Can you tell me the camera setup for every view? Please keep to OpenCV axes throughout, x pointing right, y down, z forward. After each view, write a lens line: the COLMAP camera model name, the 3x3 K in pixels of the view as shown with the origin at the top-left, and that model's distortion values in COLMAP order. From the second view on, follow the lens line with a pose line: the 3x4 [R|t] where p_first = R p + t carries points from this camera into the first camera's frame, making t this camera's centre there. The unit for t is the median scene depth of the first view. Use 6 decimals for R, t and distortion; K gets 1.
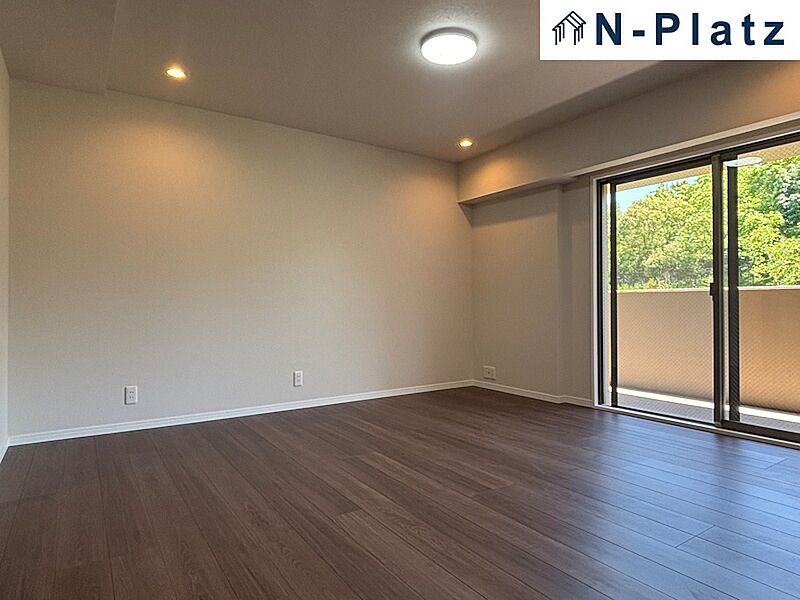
lens RADIAL K [[480.5, 0, 400.1], [0, 480.5, 293.9], [0, 0, 1]] dist [0.043913, -0.043711]
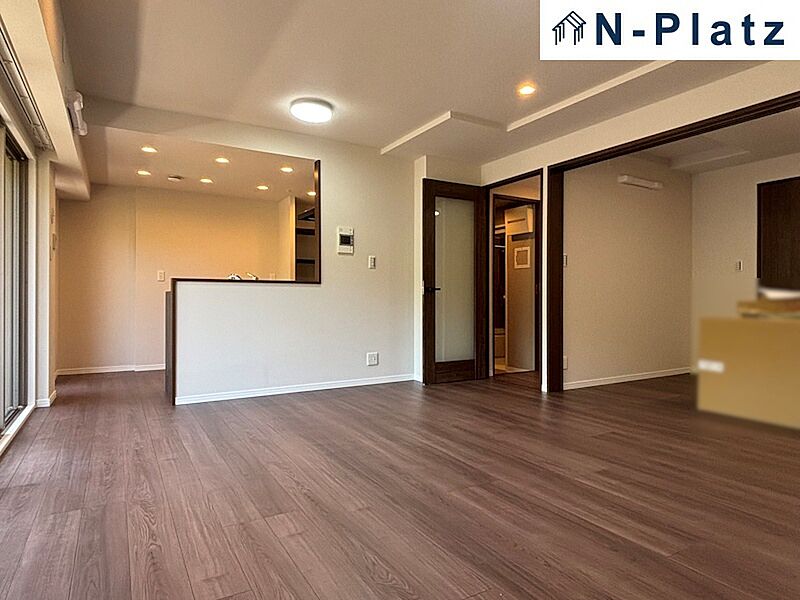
lens RADIAL K [[480.5, 0, 400.1], [0, 480.5, 293.9], [0, 0, 1]] dist [0.043913, -0.043711]
pose [[-0.998392, 0.003595, 0.056580, 0.195349], [0.001934, 0.999566, -0.029389, 0.033375], [-0.056661, -0.029232, -0.997965, 1.359790]]
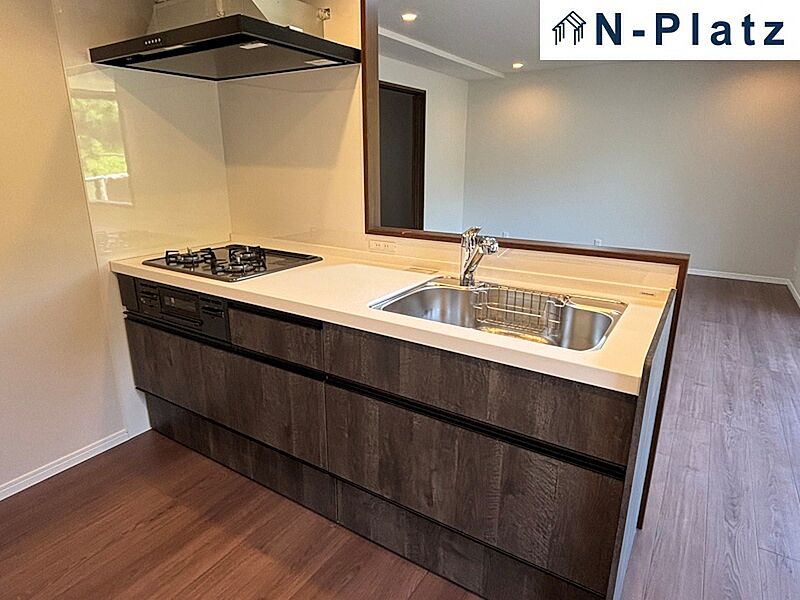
lens RADIAL K [[480.5, 0, 400.1], [0, 480.5, 293.9], [0, 0, 1]] dist [0.043913, -0.043711]
pose [[0.399351, 0.257263, -0.879963, 1.110917], [0.012932, 0.958146, 0.285989, -0.139594], [0.916707, -0.125589, 0.379309, -0.196178]]
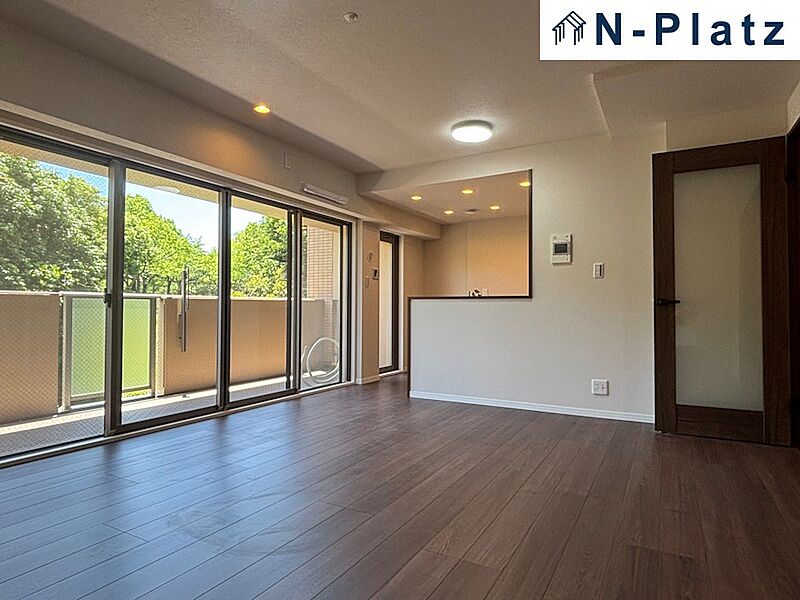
lens RADIAL K [[480.5, 0, 400.1], [0, 480.5, 293.9], [0, 0, 1]] dist [0.043913, -0.043711]
pose [[-0.455374, 0.033517, 0.889669, -0.485273], [-0.020425, 0.998635, -0.048077, 0.022584], [-0.890066, -0.040064, -0.454068, 0.922649]]
